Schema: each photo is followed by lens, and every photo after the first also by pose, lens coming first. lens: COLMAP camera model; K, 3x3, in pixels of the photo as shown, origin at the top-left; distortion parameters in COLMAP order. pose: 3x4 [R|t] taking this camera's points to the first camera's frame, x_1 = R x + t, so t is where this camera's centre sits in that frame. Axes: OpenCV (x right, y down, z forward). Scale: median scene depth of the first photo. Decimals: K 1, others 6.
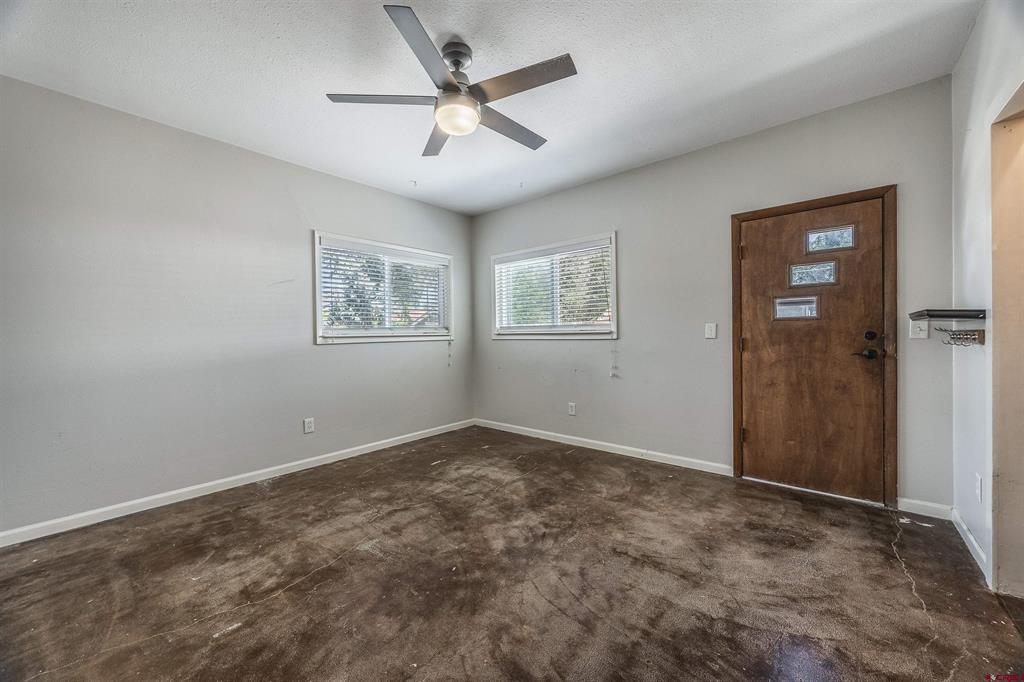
lens RADIAL K [[387.4, 0, 513.9], [0, 387.4, 340.1], [0, 0, 1]] dist [-0.004784, 0.000333]
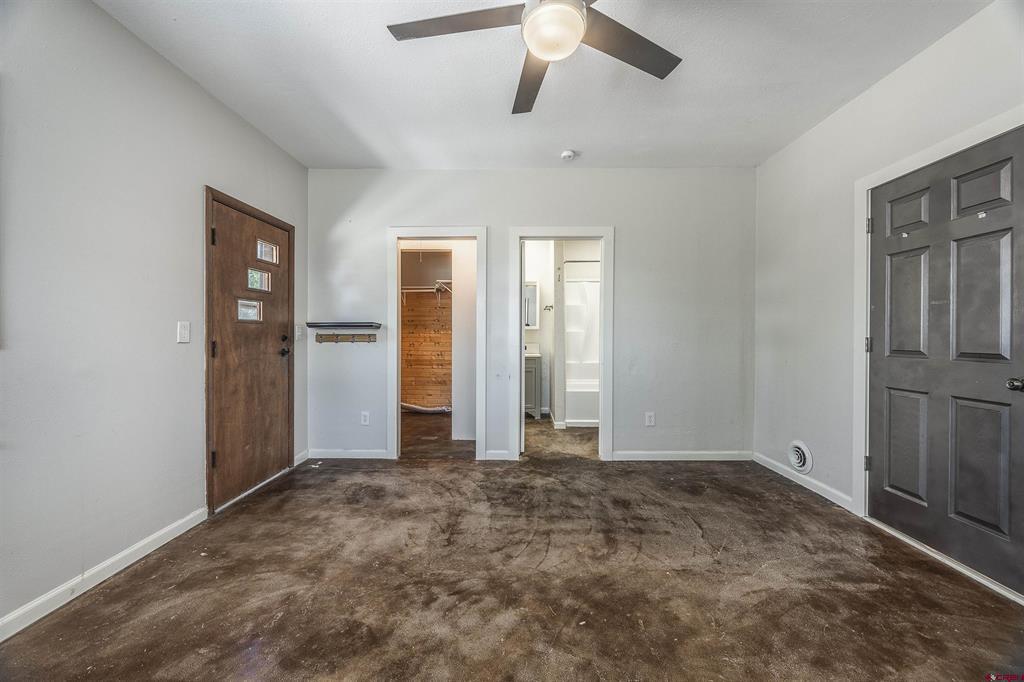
lens RADIAL K [[387.4, 0, 509.4], [0, 387.4, 335.2], [0, 0, 1]] dist [-0.004784, 0.000333]
pose [[-0.630240, 0.010607, 0.776328, -0.593125], [0.020684, 0.999781, 0.003131, -0.011129], [-0.776125, 0.018031, -0.630322, 1.389333]]
